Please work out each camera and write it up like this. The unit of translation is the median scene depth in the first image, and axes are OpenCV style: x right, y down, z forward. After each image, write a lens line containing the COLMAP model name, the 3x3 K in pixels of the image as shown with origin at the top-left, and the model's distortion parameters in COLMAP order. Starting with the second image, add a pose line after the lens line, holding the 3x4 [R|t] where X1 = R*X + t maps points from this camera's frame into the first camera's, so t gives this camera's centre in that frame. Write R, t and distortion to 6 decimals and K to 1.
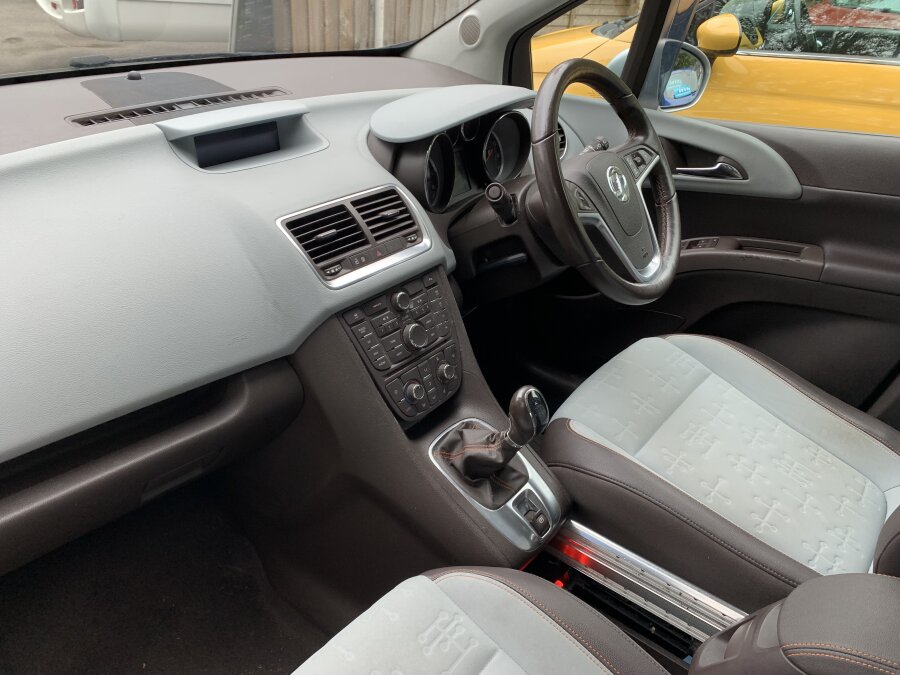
lens RADIAL K [[686.5, 0, 450.0], [0, 686.5, 337.5], [0, 0, 1]] dist [0.004250, 0.002304]
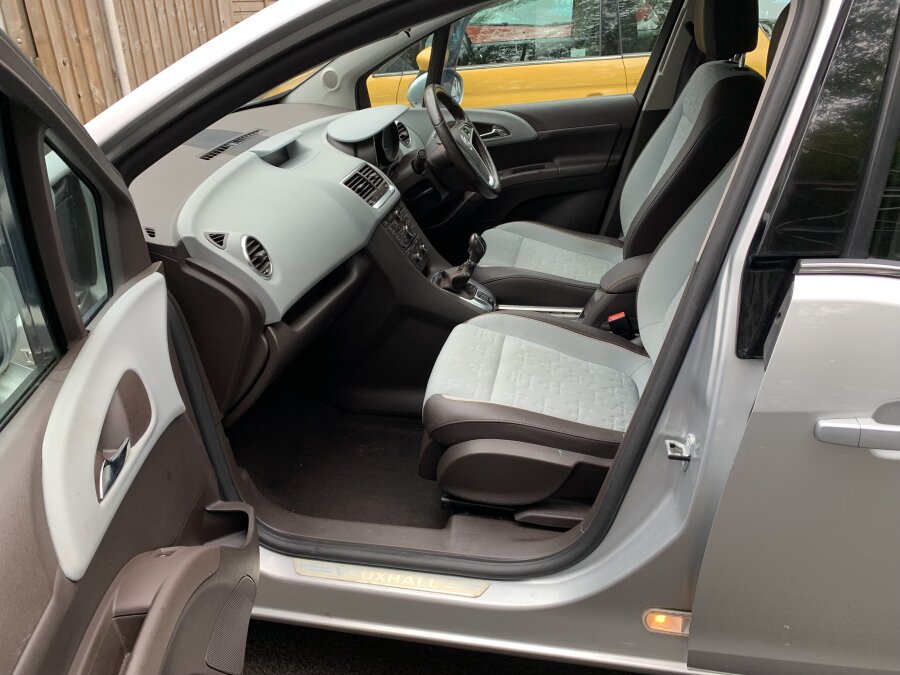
lens RADIAL K [[694.9, 0, 450.0], [0, 694.9, 337.5], [0, 0, 1]] dist [0.029520, 0.000709]
pose [[0.879904, -0.280272, 0.383688, -0.675985], [0.298511, 0.954324, 0.012535, 0.255495], [-0.369676, 0.103506, 0.923378, -0.727494]]
